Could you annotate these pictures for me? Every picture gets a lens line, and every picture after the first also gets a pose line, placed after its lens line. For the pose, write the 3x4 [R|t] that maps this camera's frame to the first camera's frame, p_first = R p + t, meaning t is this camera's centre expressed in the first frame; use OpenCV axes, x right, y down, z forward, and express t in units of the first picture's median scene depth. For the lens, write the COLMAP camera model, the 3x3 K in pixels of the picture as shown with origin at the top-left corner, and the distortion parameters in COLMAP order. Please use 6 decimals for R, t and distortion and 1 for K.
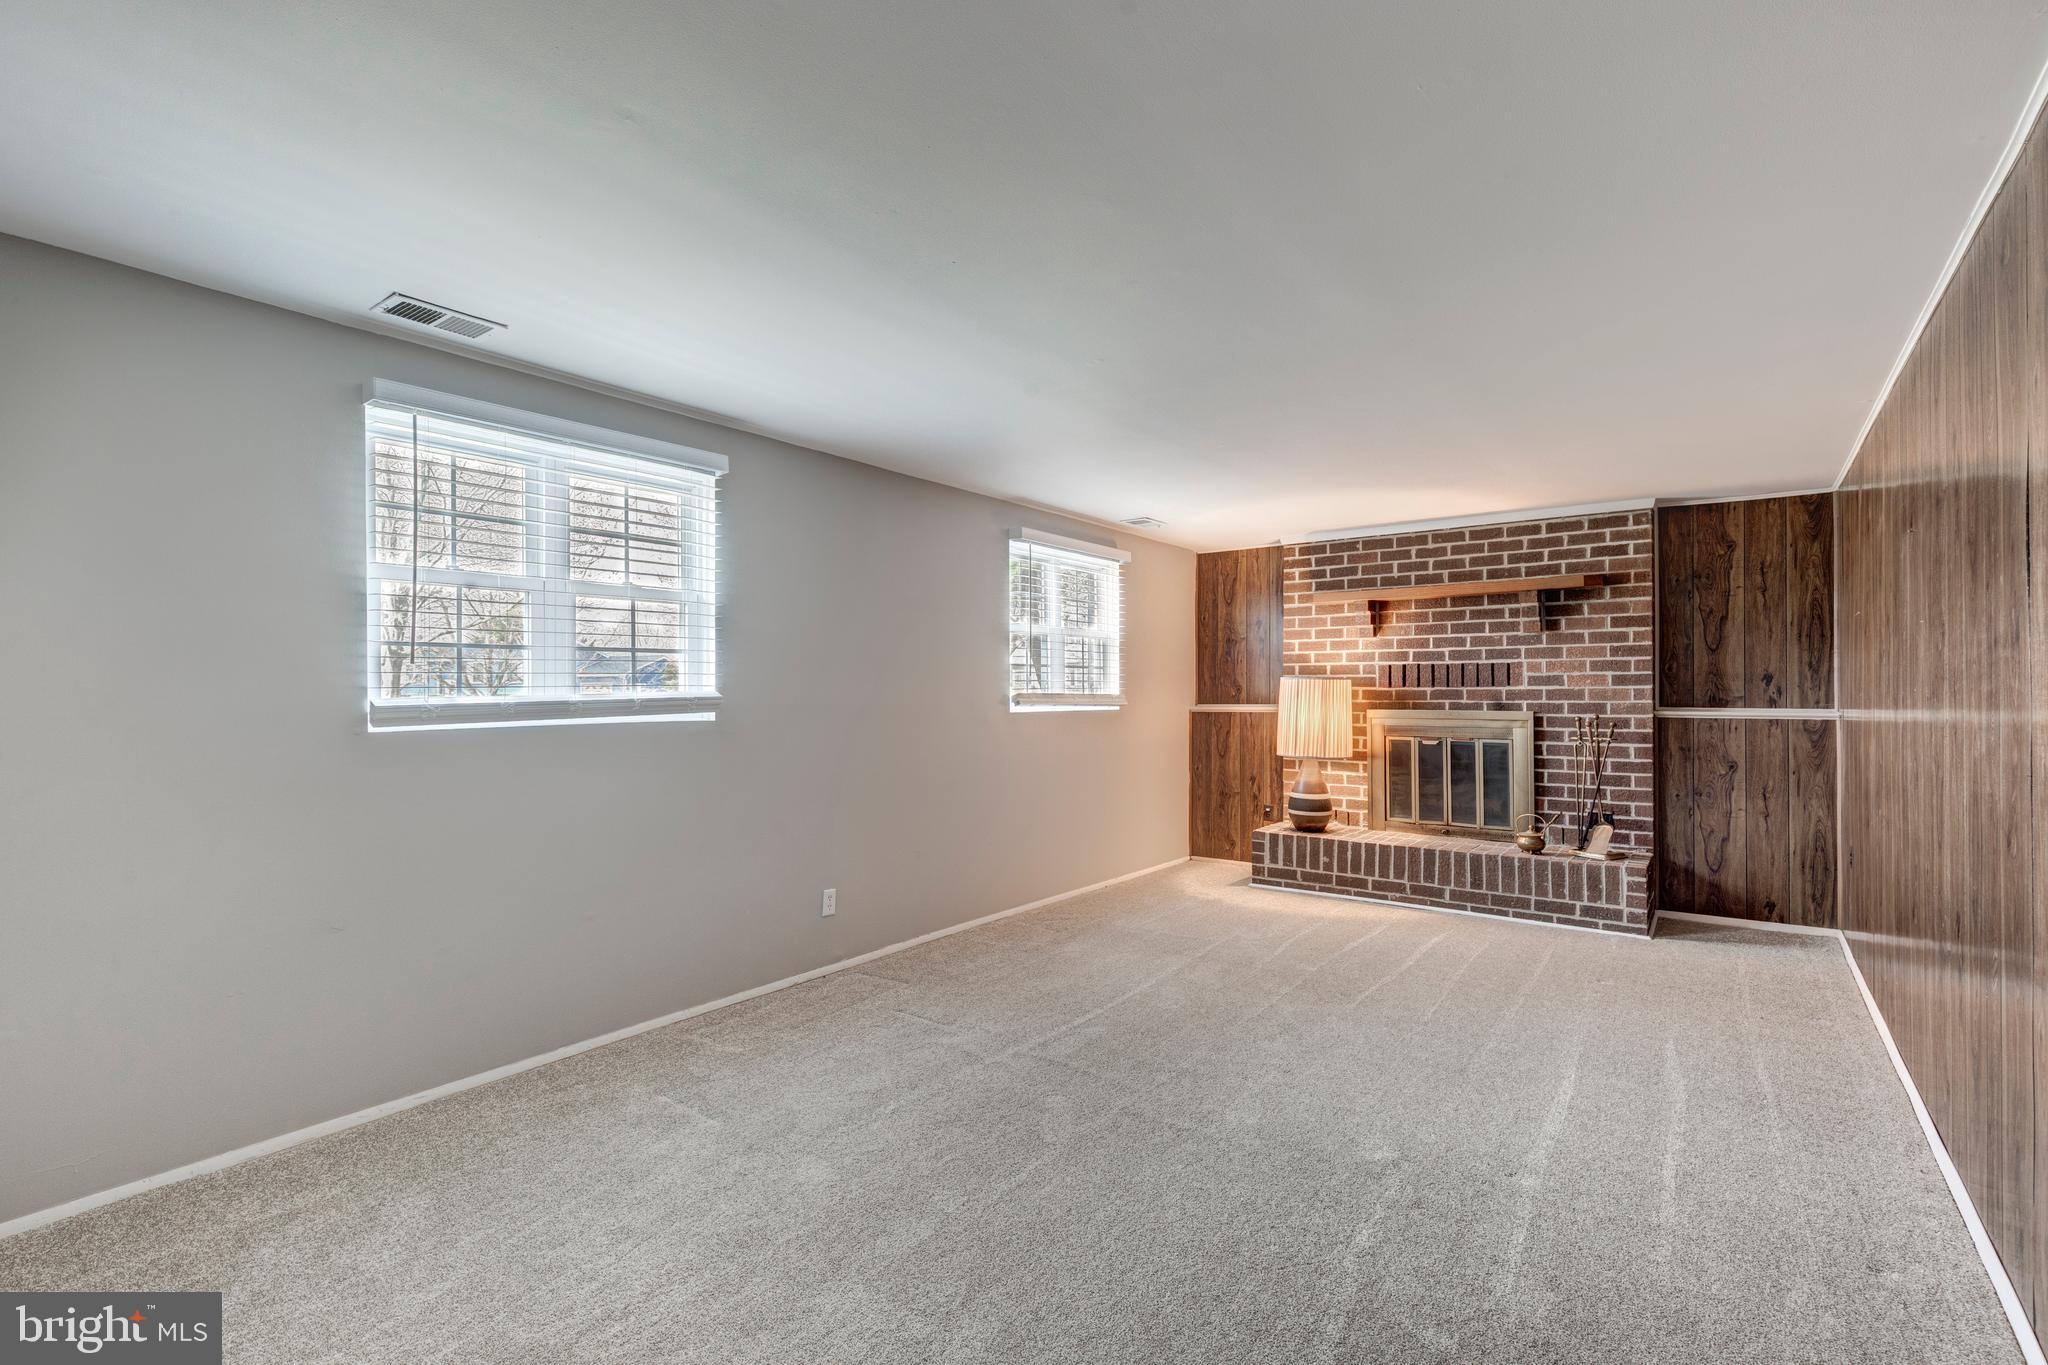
lens RADIAL K [[931.4, 0, 1024.2], [0, 931.4, 691.7], [0, 0, 1]] dist [0.002019, 0.000266]
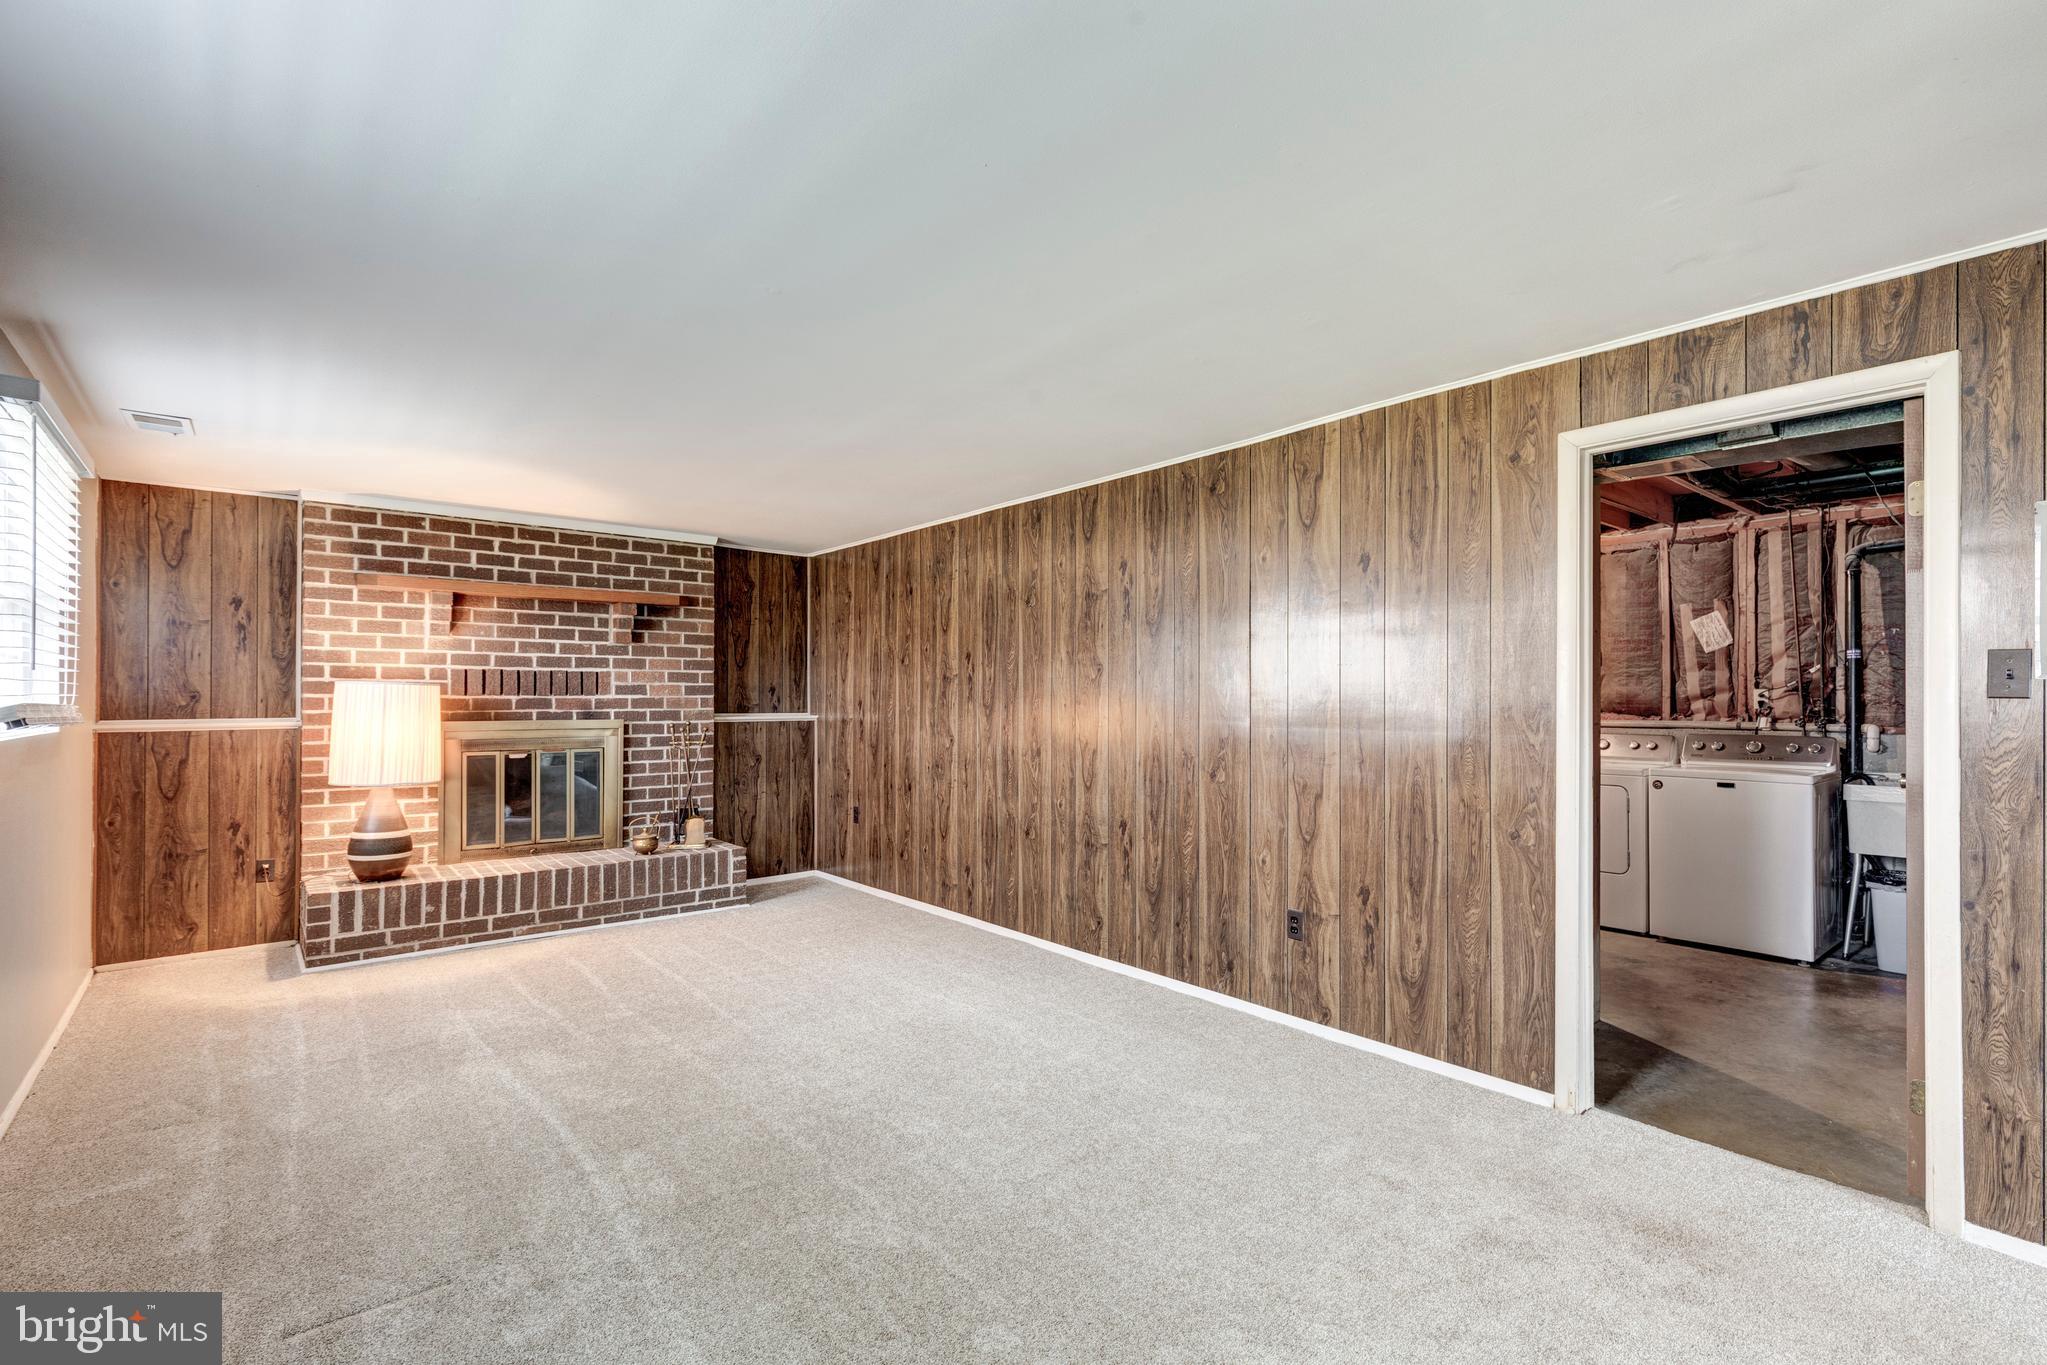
lens RADIAL K [[931.0, 0, 1023.7], [0, 931.0, 691.7], [0, 0, 1]] dist [0.002019, 0.000266]
pose [[0.219135, 0.008531, 0.975657, -0.357548], [-0.001614, 0.999964, -0.008381, -0.001709], [-0.975693, 0.000261, 0.219141, 0.327006]]
